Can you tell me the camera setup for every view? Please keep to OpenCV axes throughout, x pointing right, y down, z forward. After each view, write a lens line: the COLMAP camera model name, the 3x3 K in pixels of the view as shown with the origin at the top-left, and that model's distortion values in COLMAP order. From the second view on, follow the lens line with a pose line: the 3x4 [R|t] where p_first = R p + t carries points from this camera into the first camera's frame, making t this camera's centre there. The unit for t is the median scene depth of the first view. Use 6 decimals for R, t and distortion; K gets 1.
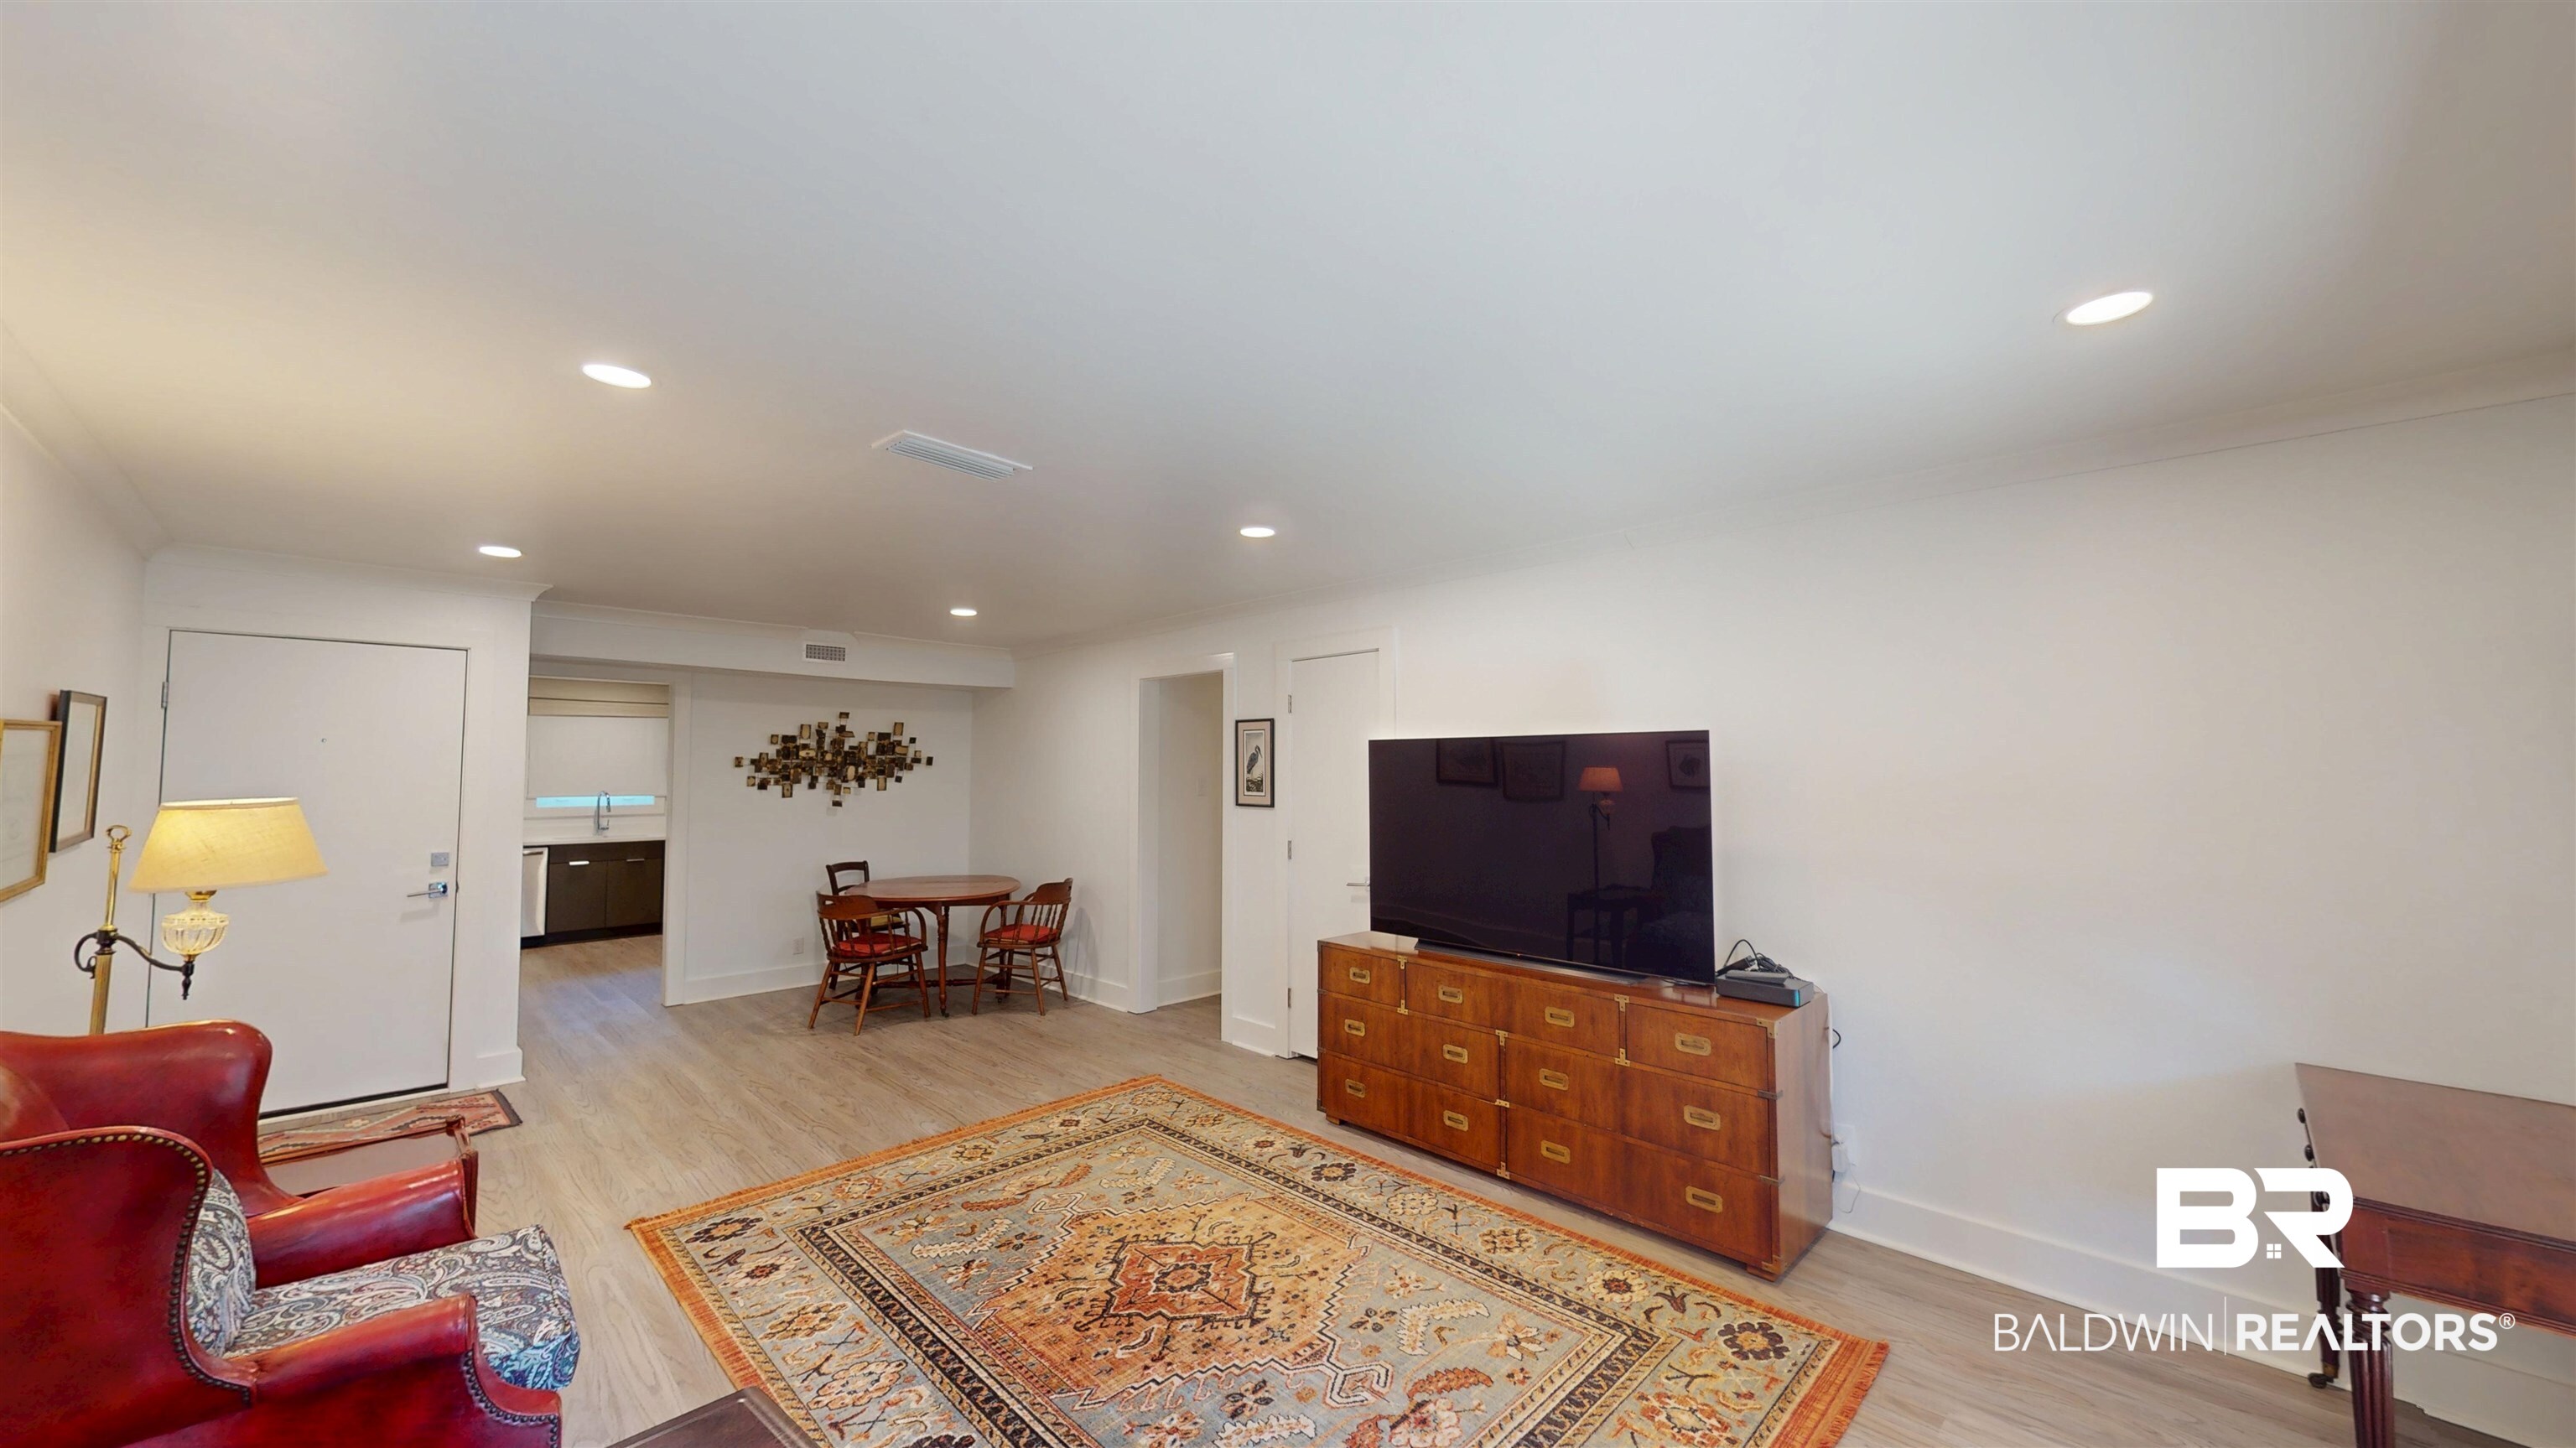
lens RADIAL K [[943.8, 0, 1288.2], [0, 943.8, 726.5], [0, 0, 1]] dist [-0.001209, -0.000153]
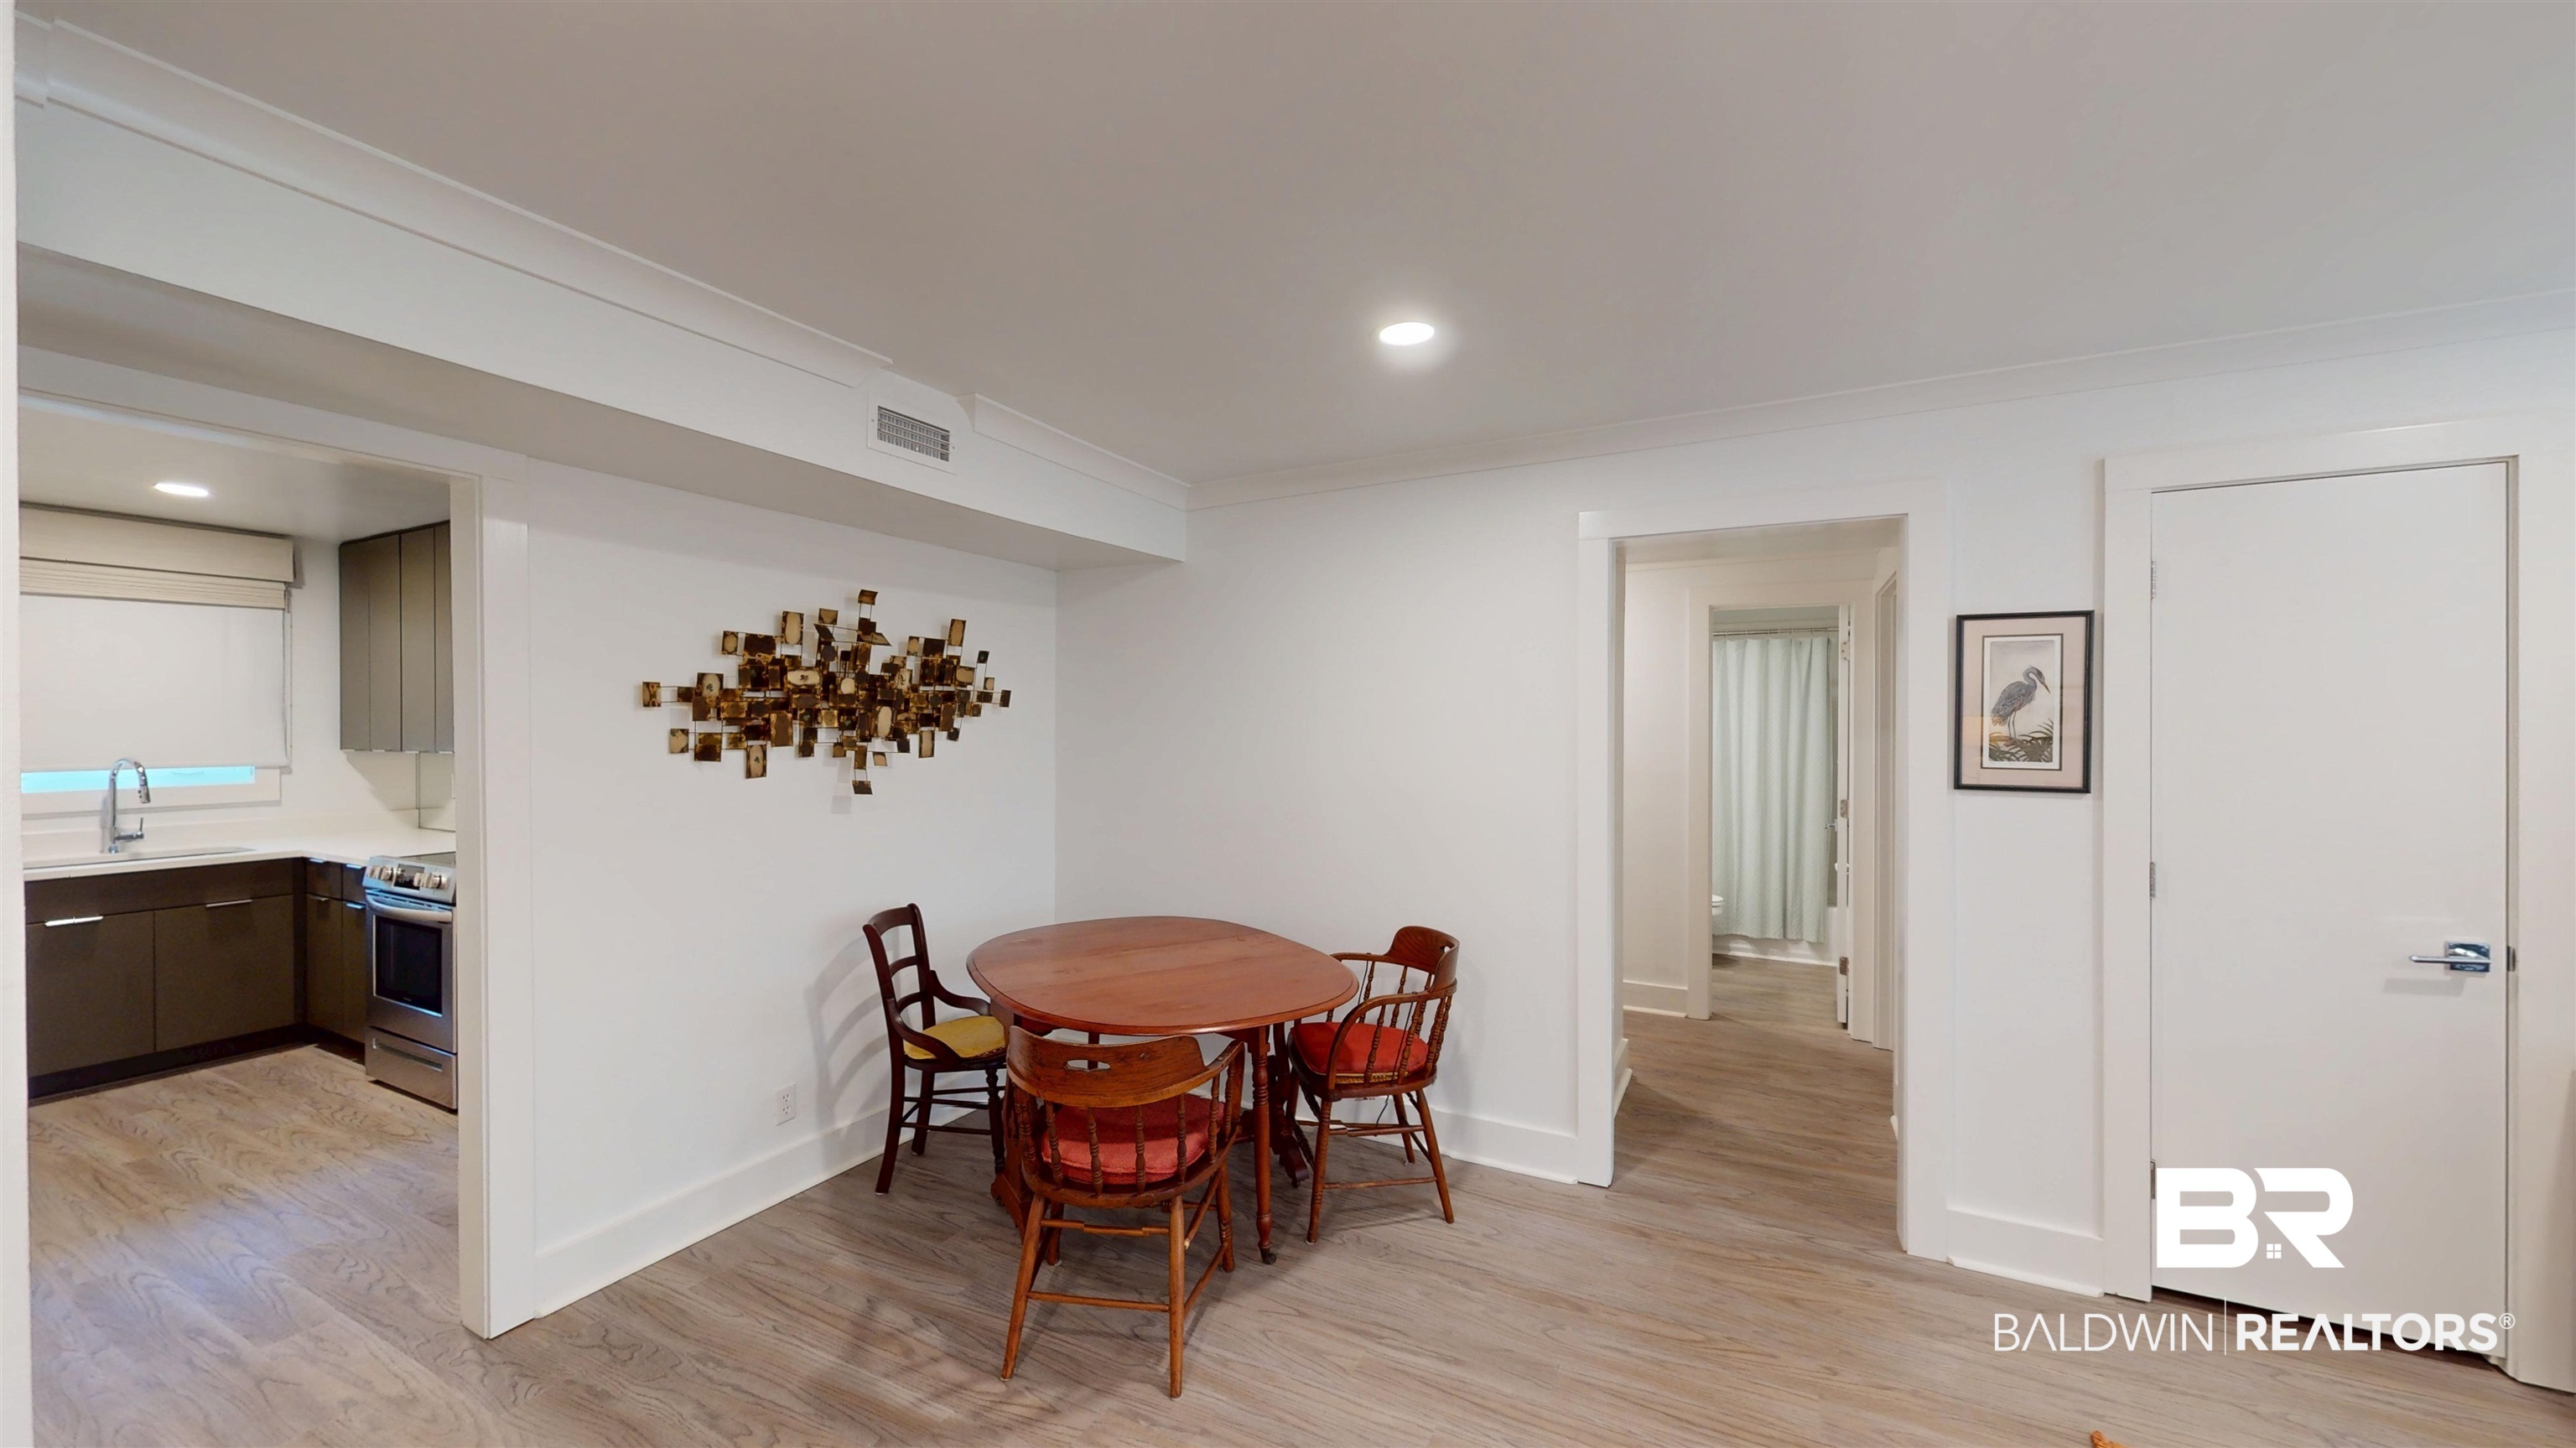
lens RADIAL K [[943.8, 0, 1288.2], [0, 943.8, 726.5], [0, 0, 1]] dist [-0.001209, -0.000153]
pose [[0.952367, -0.000712, 0.304952, -0.548754], [-0.015981, 0.998507, 0.052240, 0.031731], [-0.304534, -0.054625, 0.950934, 0.649895]]
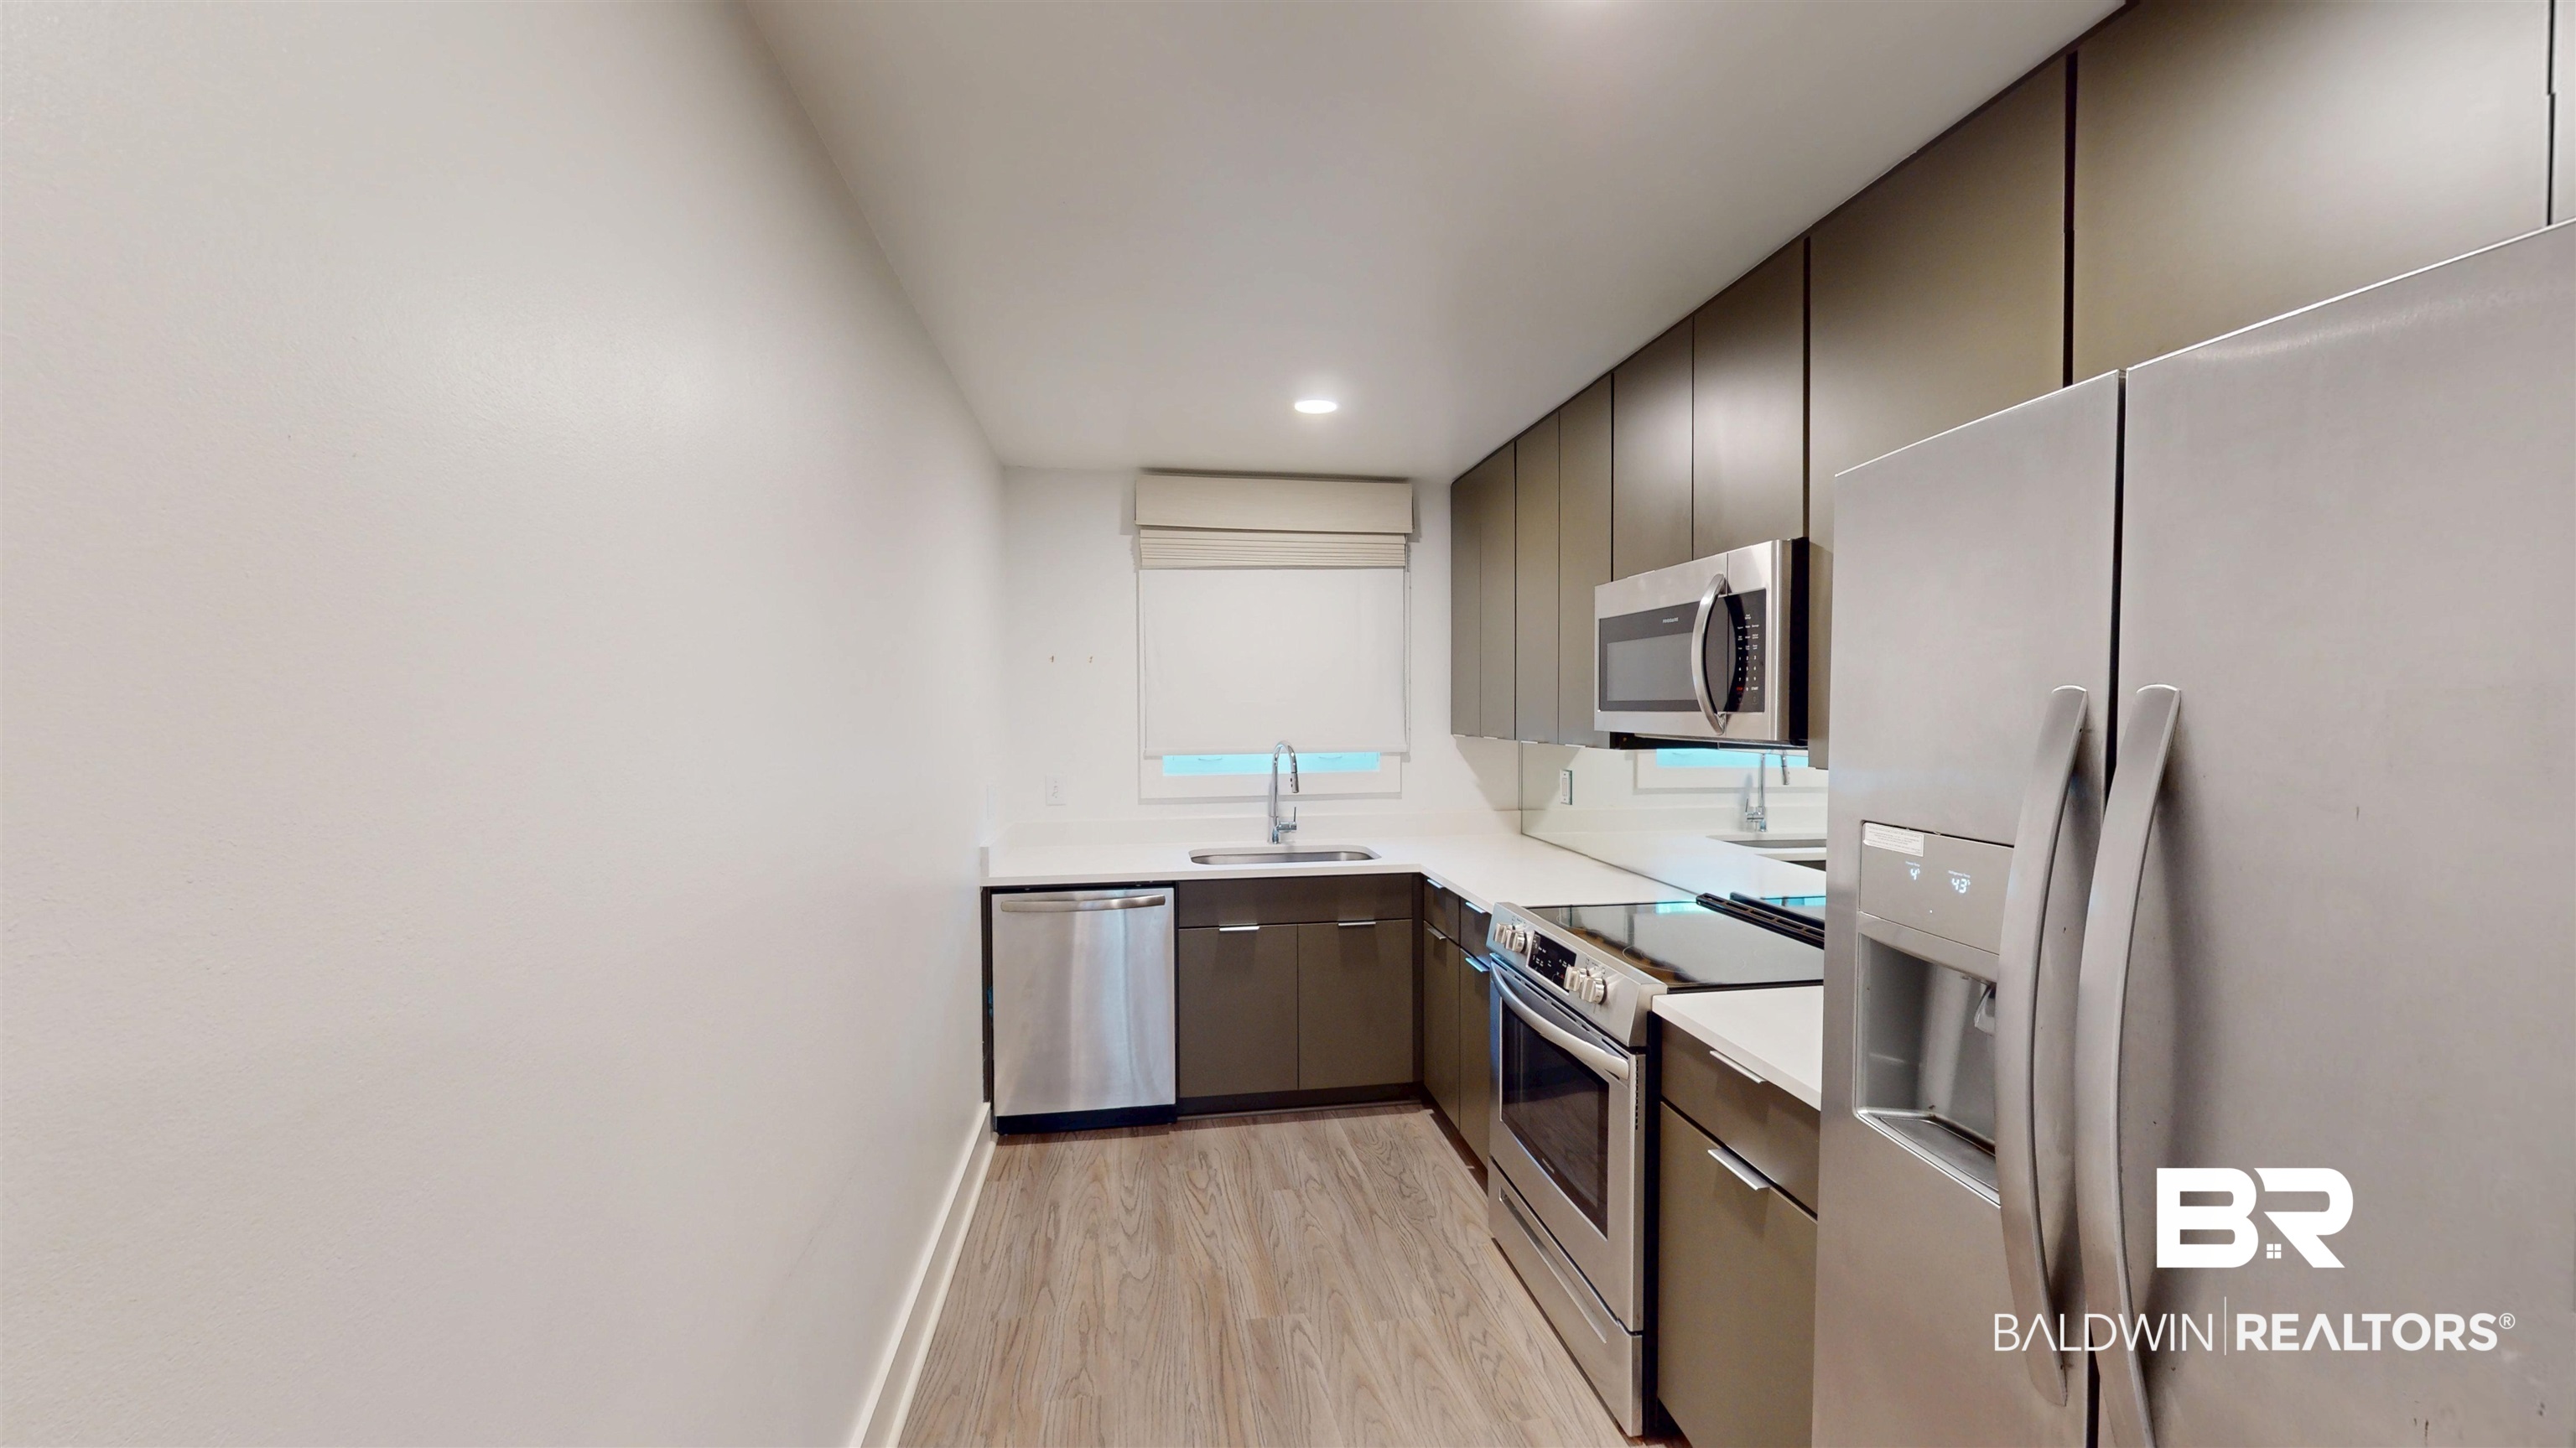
lens RADIAL K [[943.8, 0, 1288.2], [0, 943.8, 726.5], [0, 0, 1]] dist [-0.001209, -0.000153]
pose [[0.810911, 0.012923, -0.585027, -0.830547], [0.031996, 0.997281, 0.066379, 0.058433], [0.584295, -0.072546, 0.808293, 1.149301]]
